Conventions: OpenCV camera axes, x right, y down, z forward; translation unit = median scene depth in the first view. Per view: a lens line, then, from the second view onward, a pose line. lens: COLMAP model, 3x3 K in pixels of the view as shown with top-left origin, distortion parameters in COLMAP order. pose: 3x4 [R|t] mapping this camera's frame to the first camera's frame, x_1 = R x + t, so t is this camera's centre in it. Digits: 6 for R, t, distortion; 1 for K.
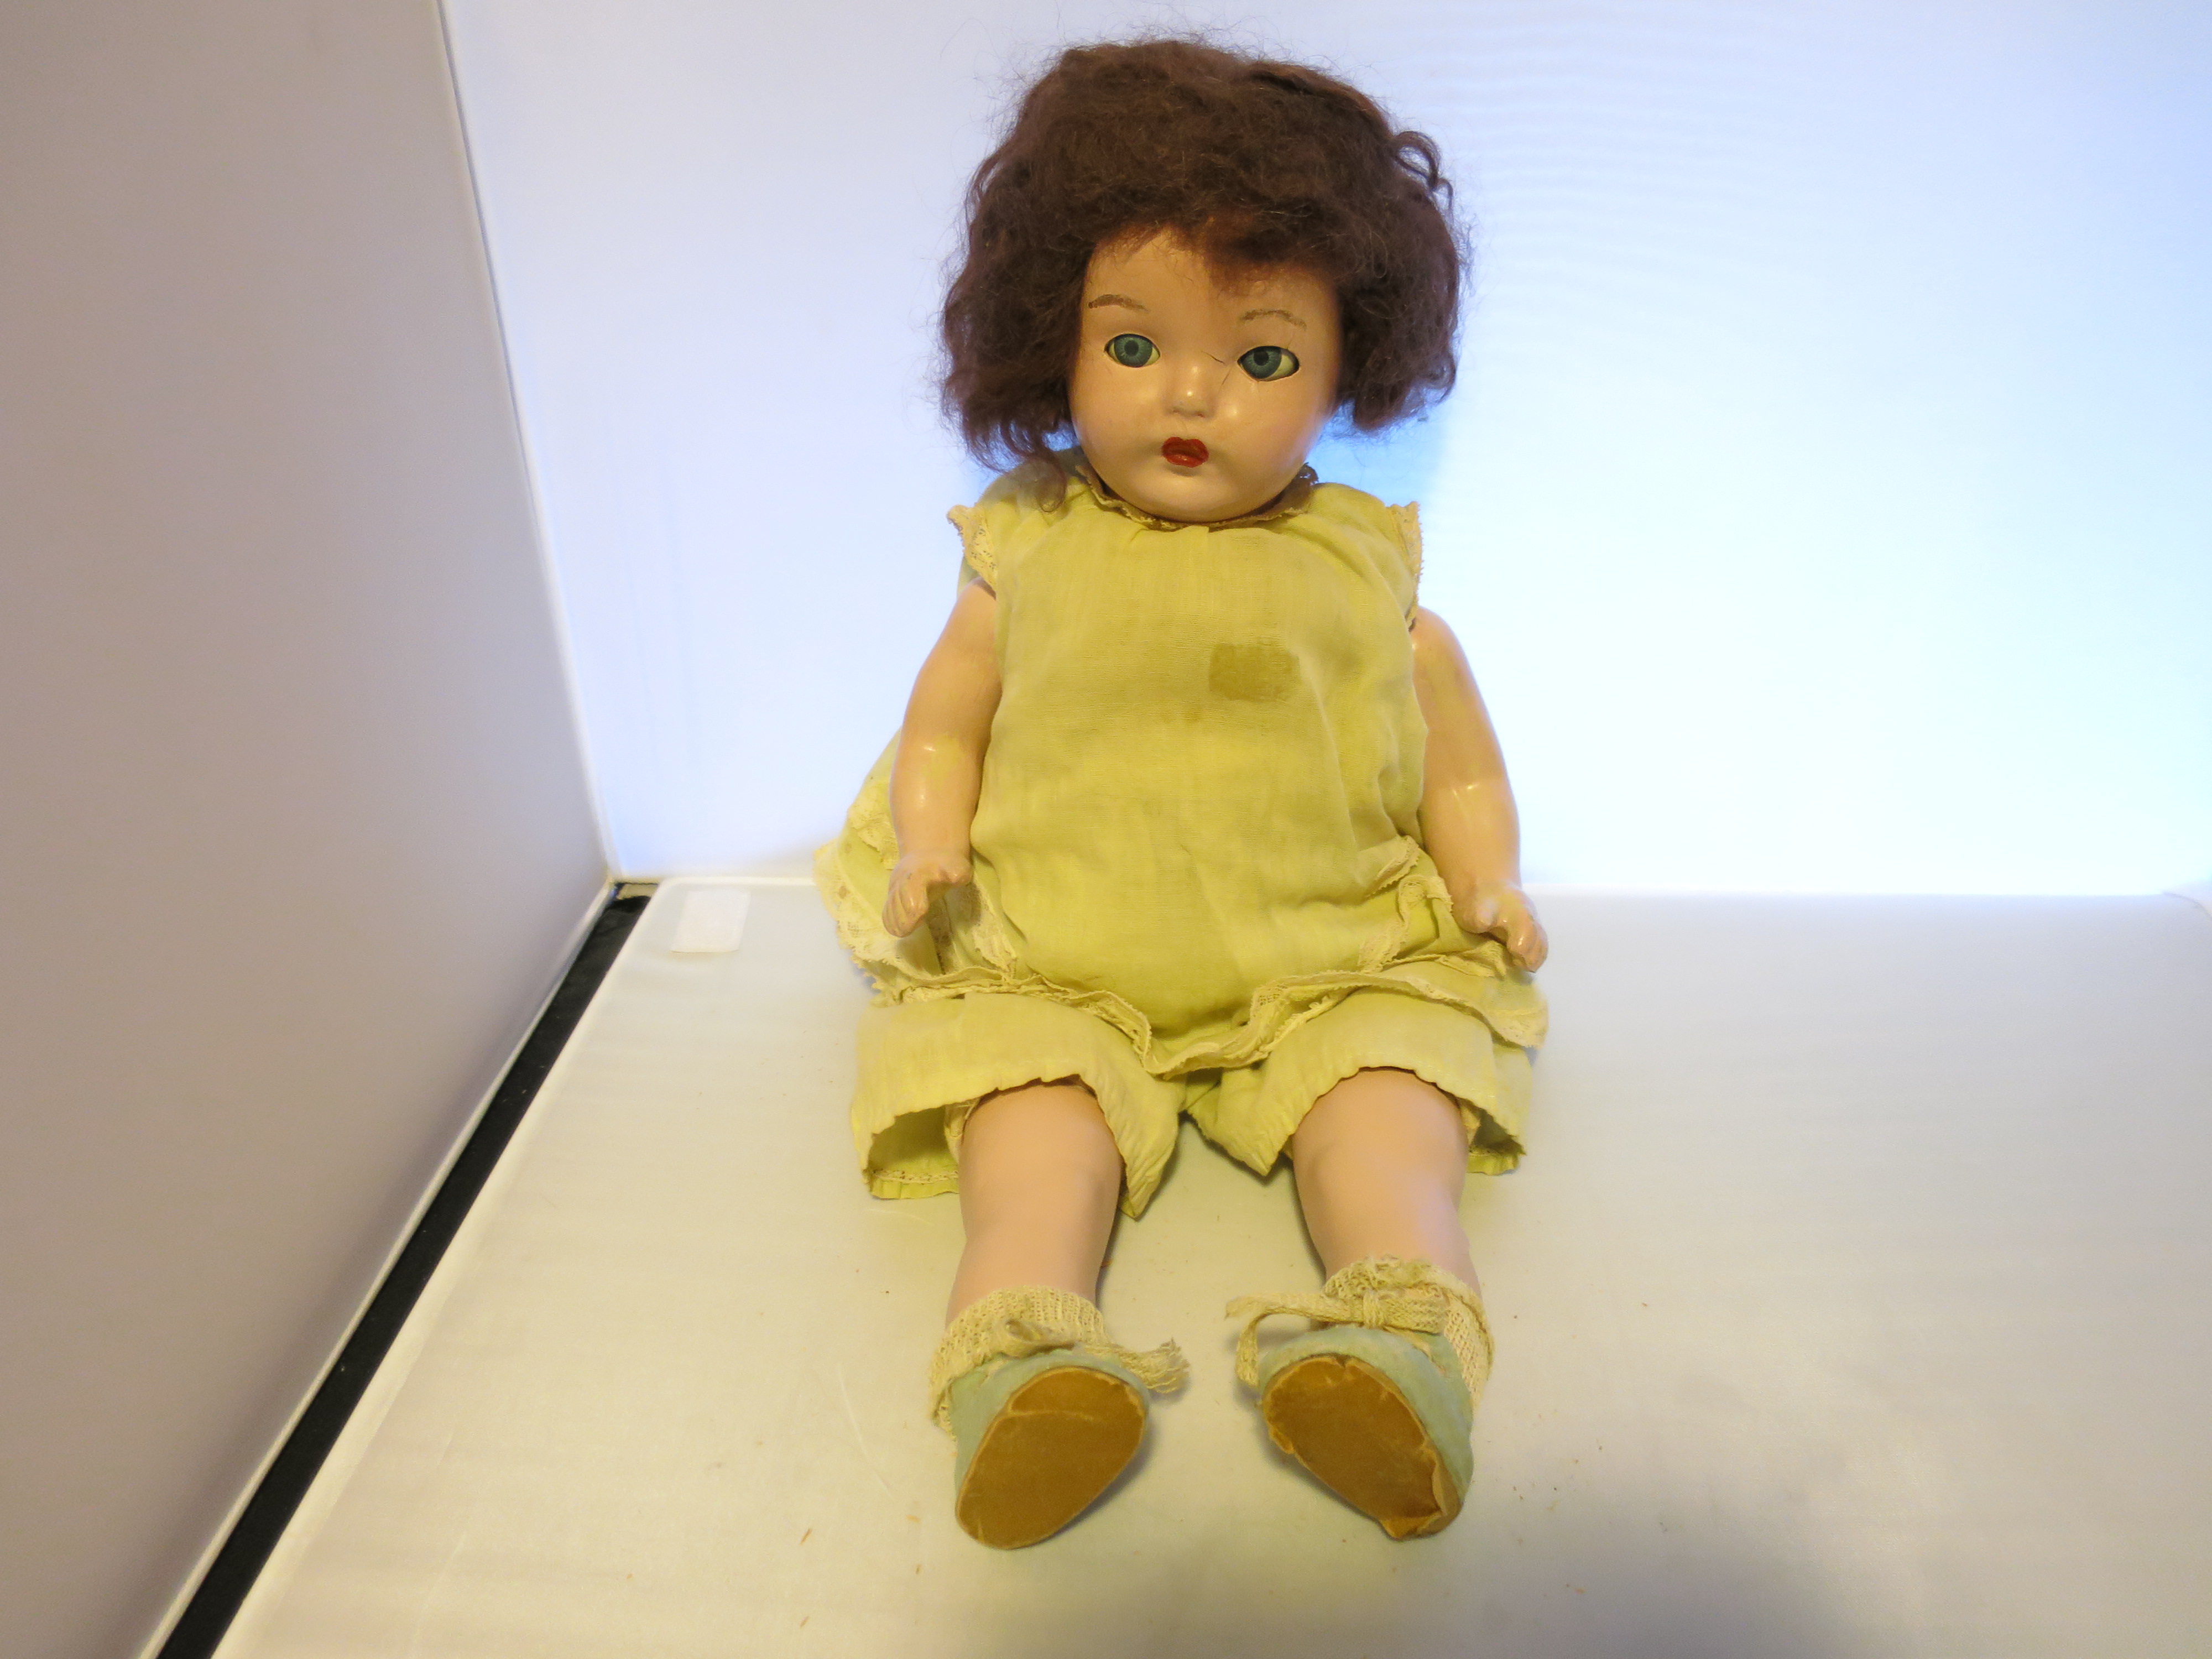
lens RADIAL K [[1742.3, 0, 1106.0], [0, 1742.3, 829.5], [0, 0, 1]] dist [-0.006040, -0.002188]
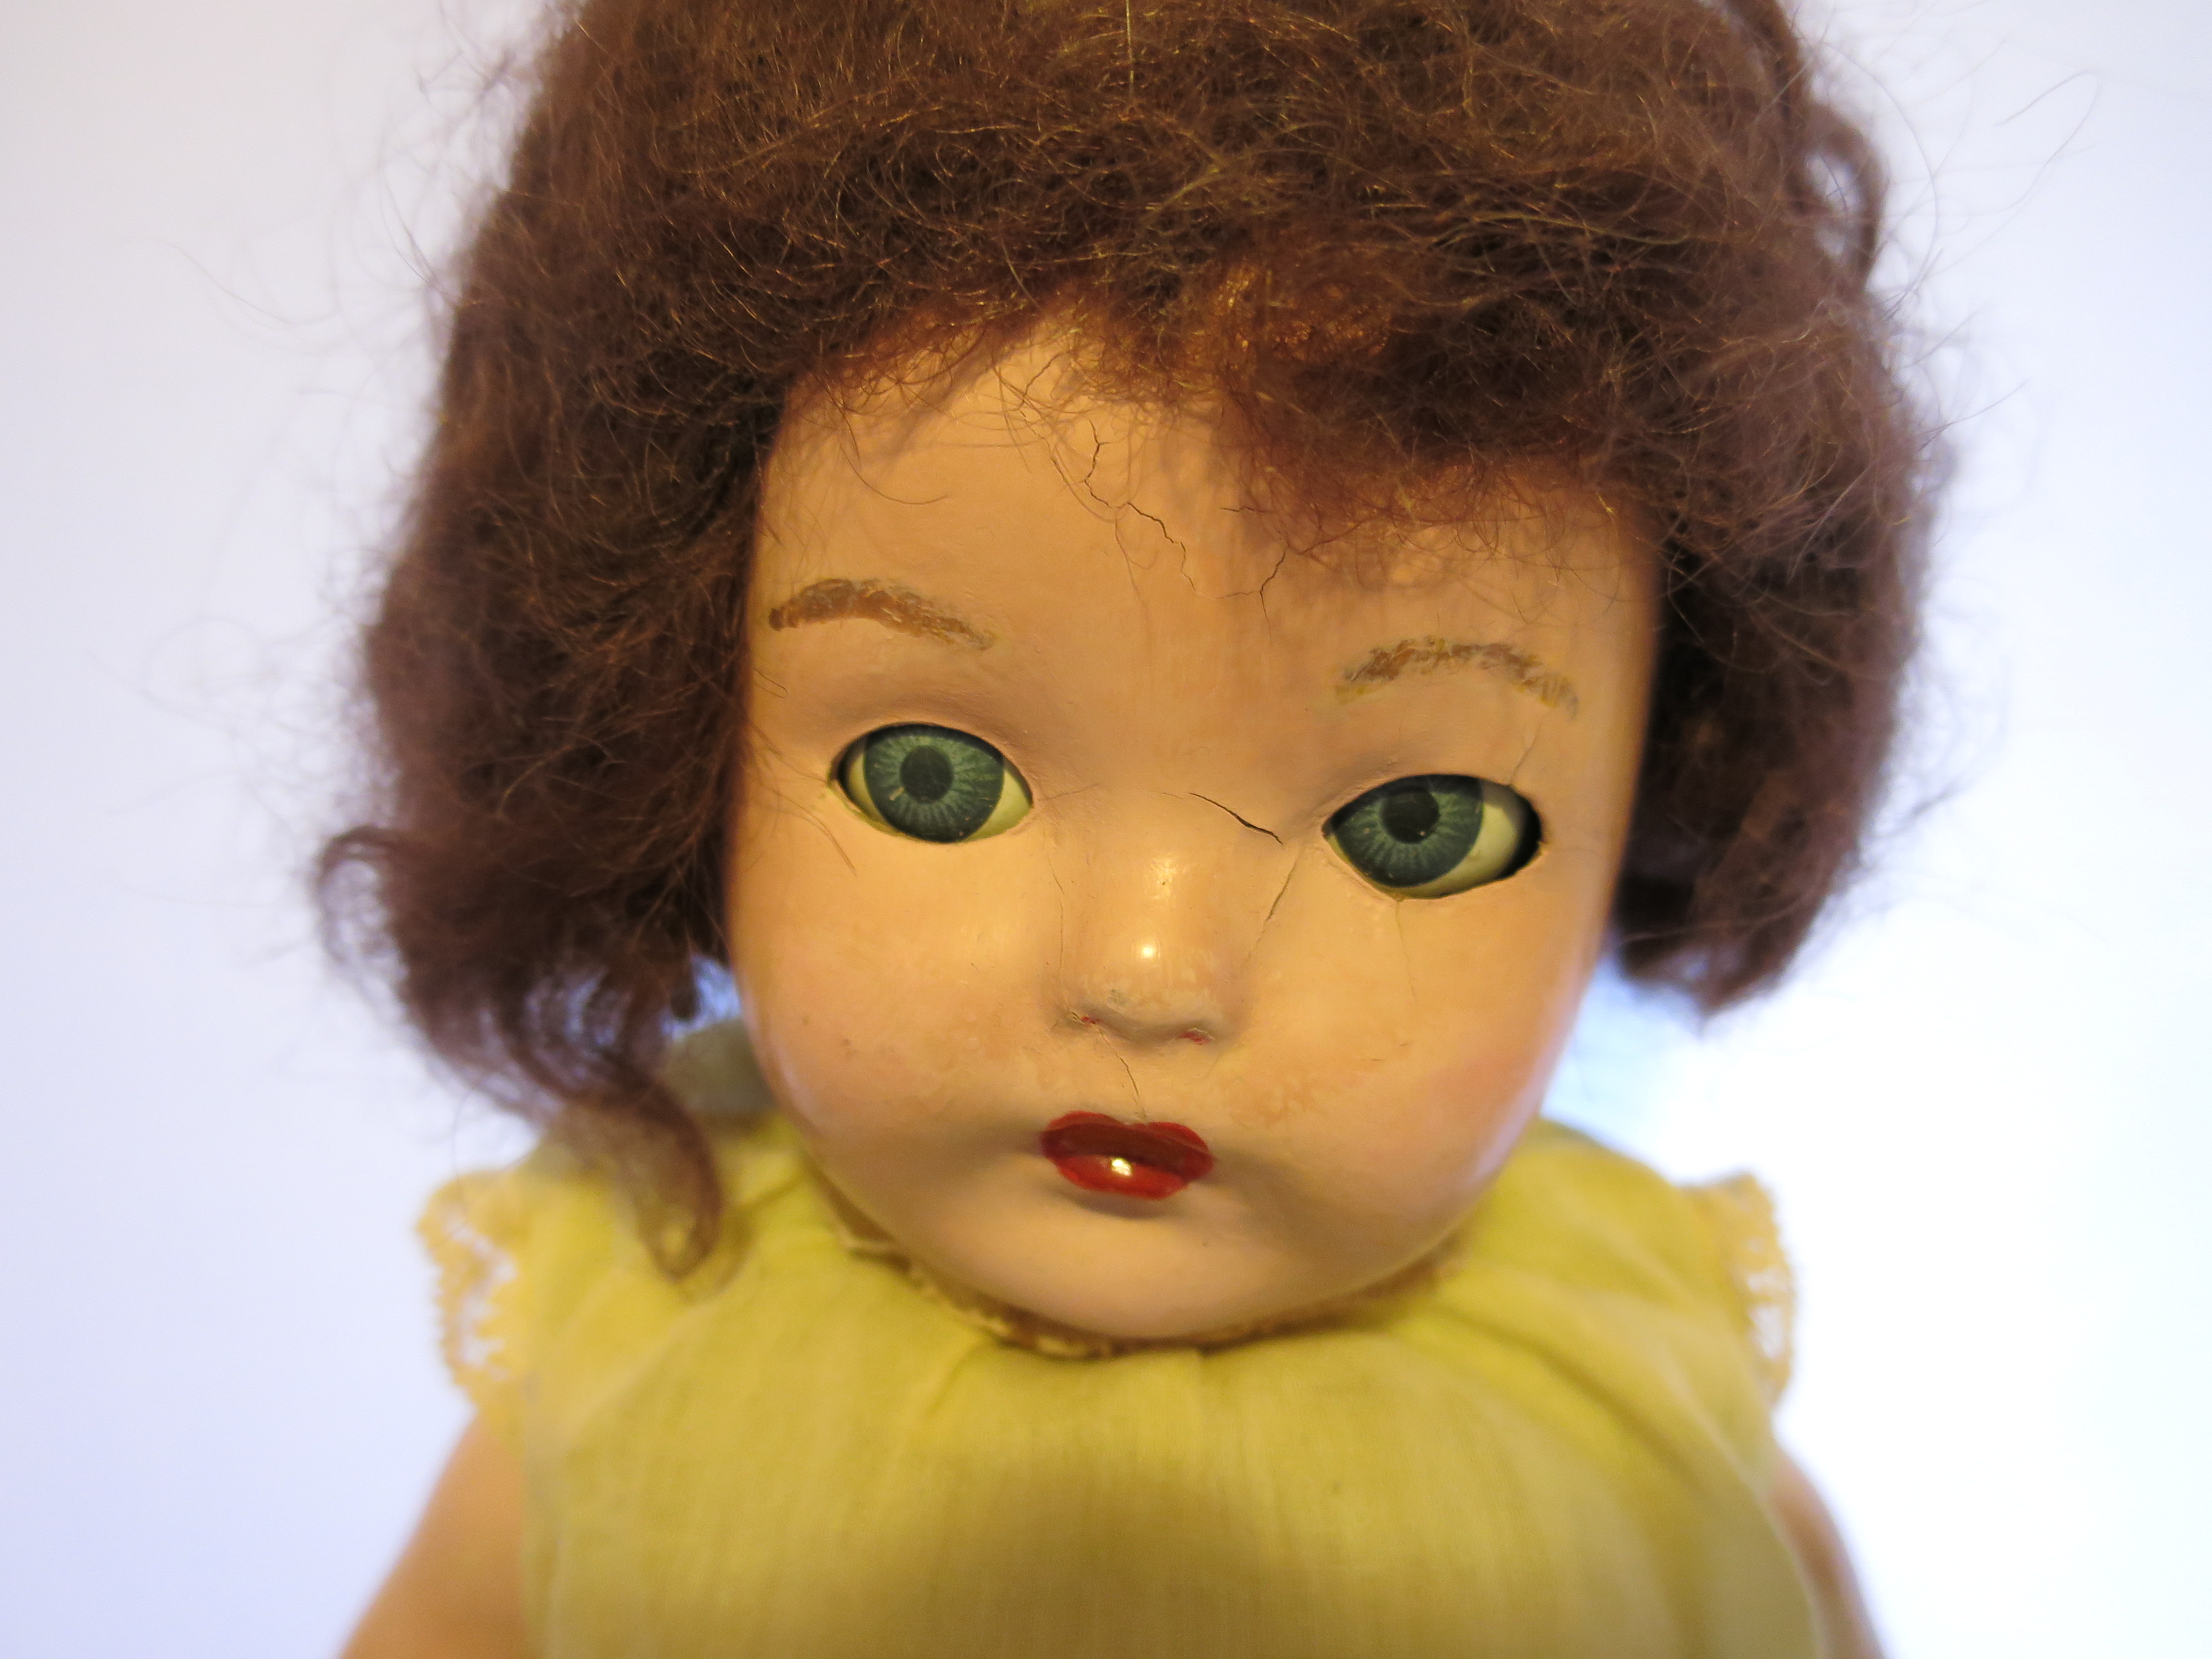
lens RADIAL K [[1637.2, 0, 1106.0], [0, 1637.2, 829.5], [0, 0, 1]] dist [0.054524, -0.000035]
pose [[0.996847, 0.002098, 0.079314, 0.022480], [0.012134, 0.983861, -0.178521, -0.224102], [-0.078409, 0.178920, 0.980734, 0.756171]]
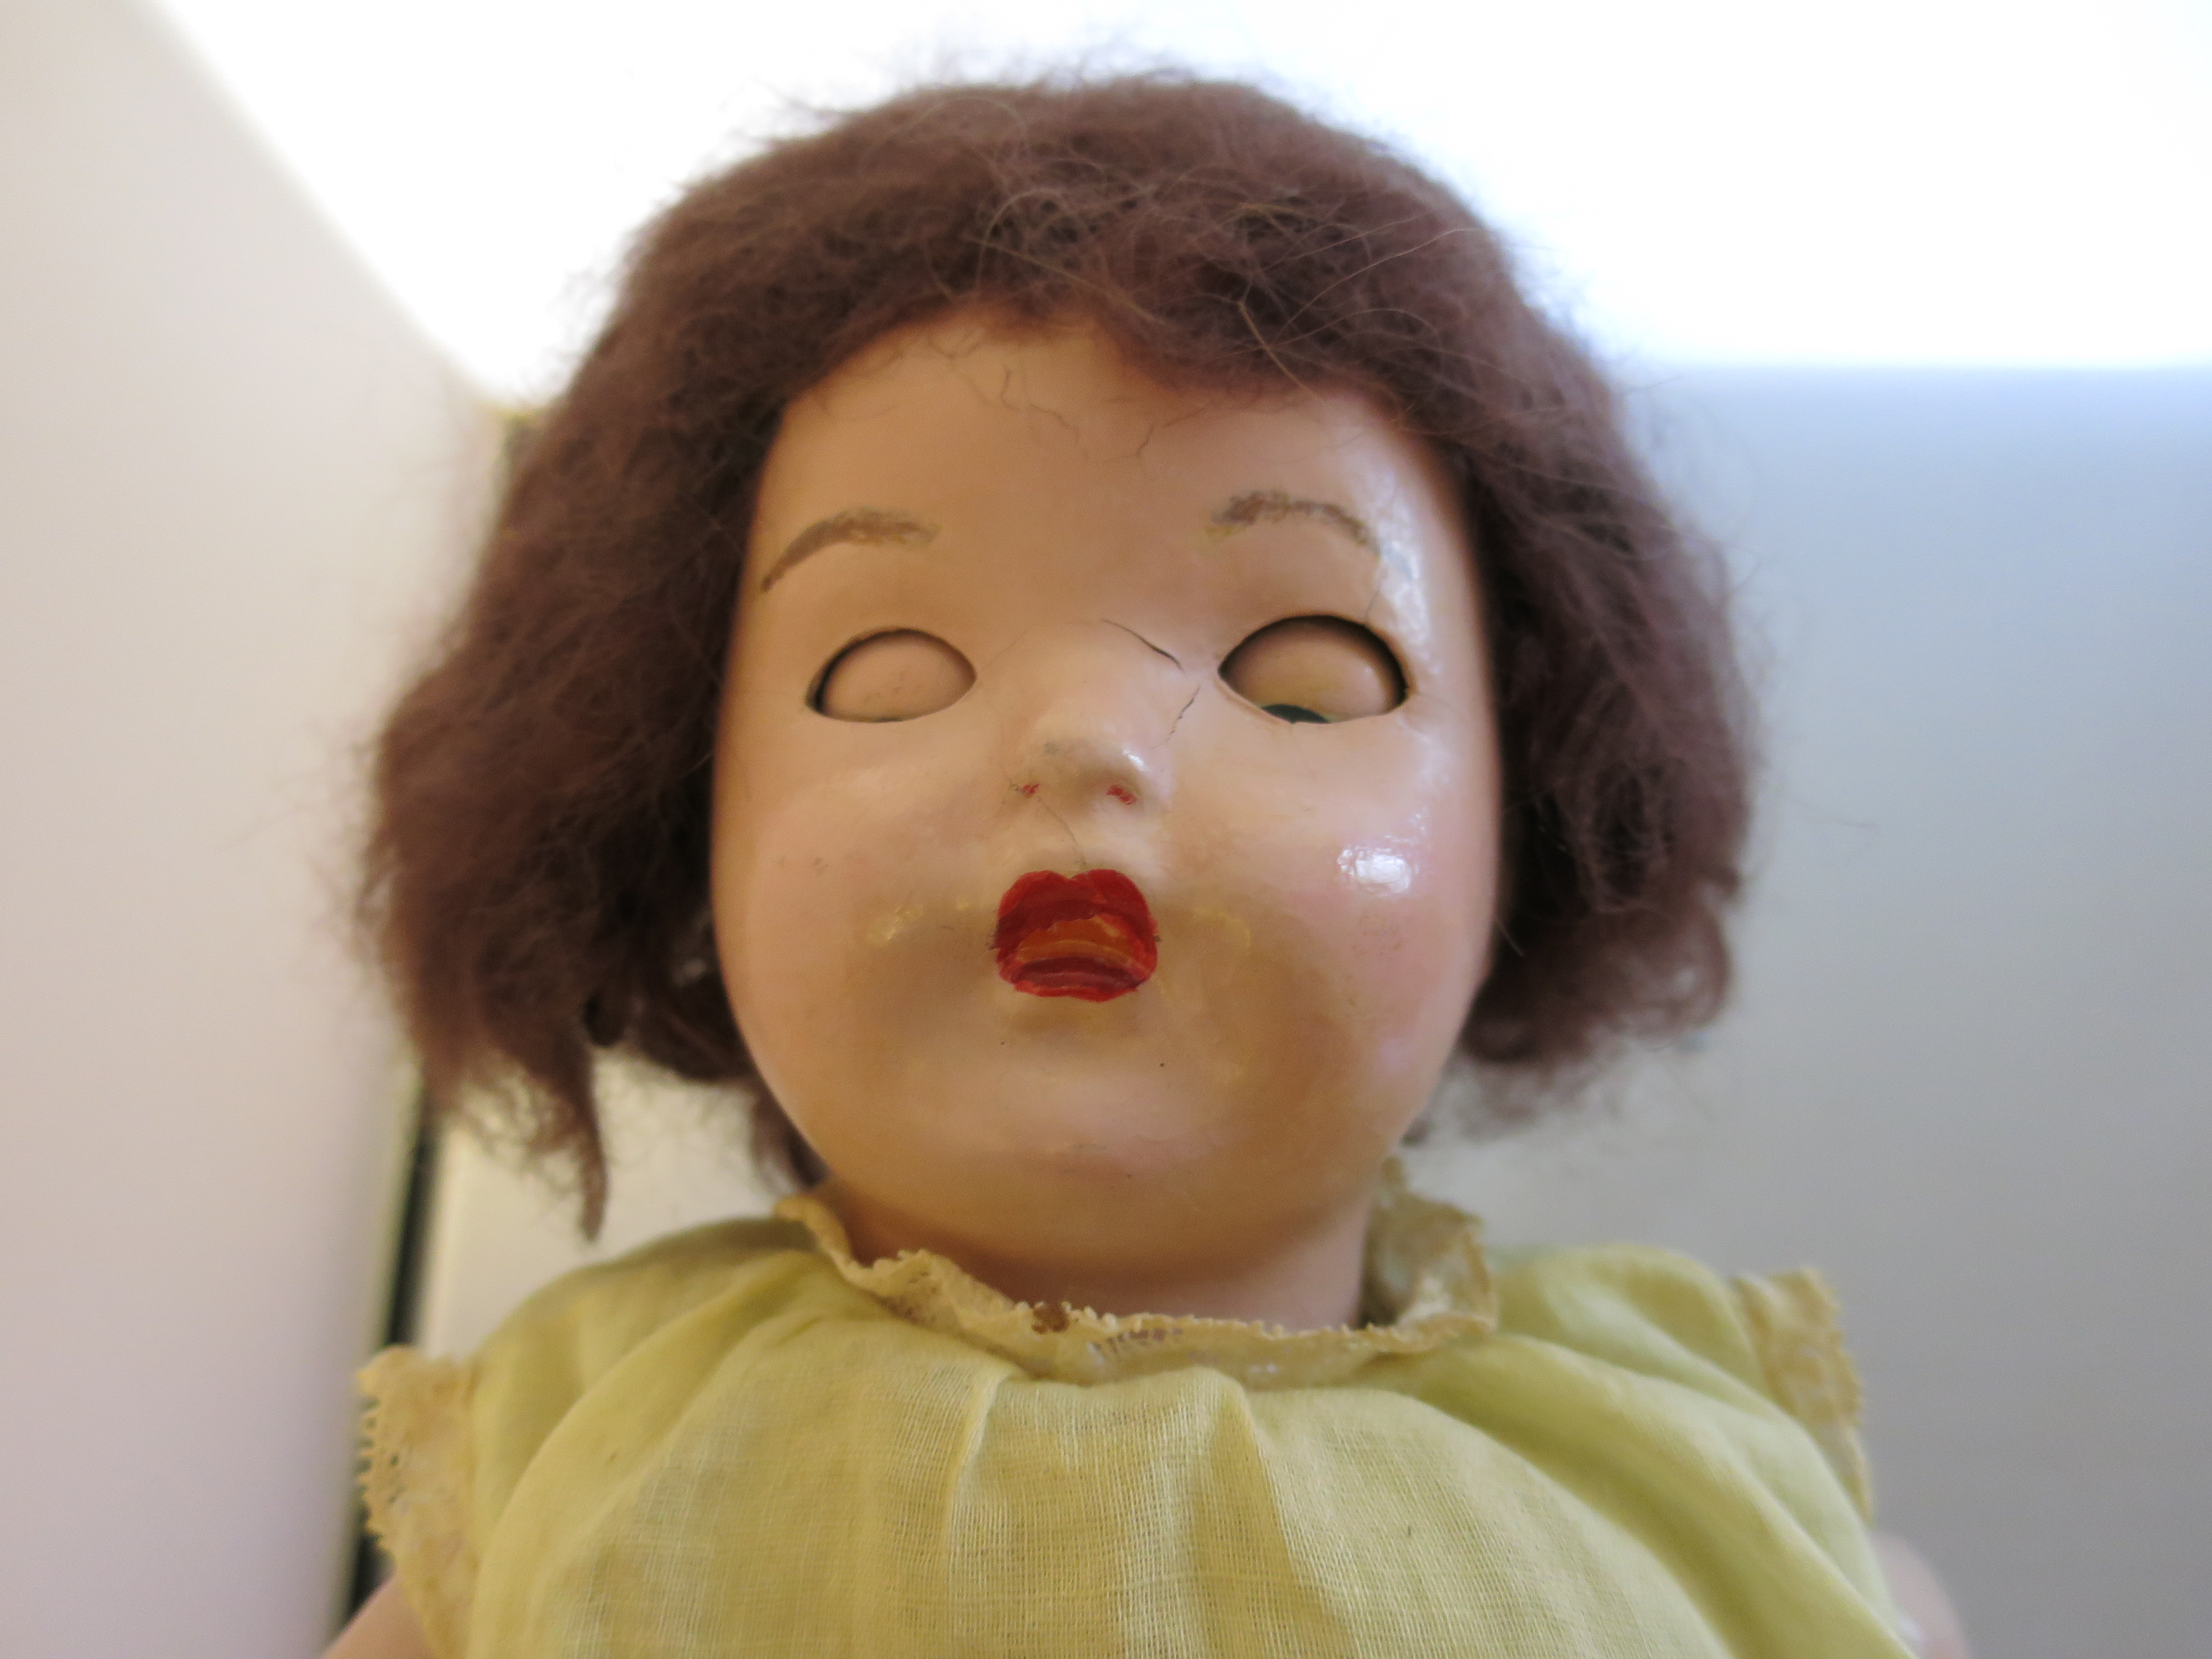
lens RADIAL K [[1742.3, 0, 1106.0], [0, 1742.3, 829.5], [0, 0, 1]] dist [-0.006040, -0.002188]
pose [[0.996433, -0.037050, 0.075824, 0.029657], [0.079318, 0.717998, -0.691511, -0.029605], [-0.028821, 0.695058, 0.718376, 0.791890]]
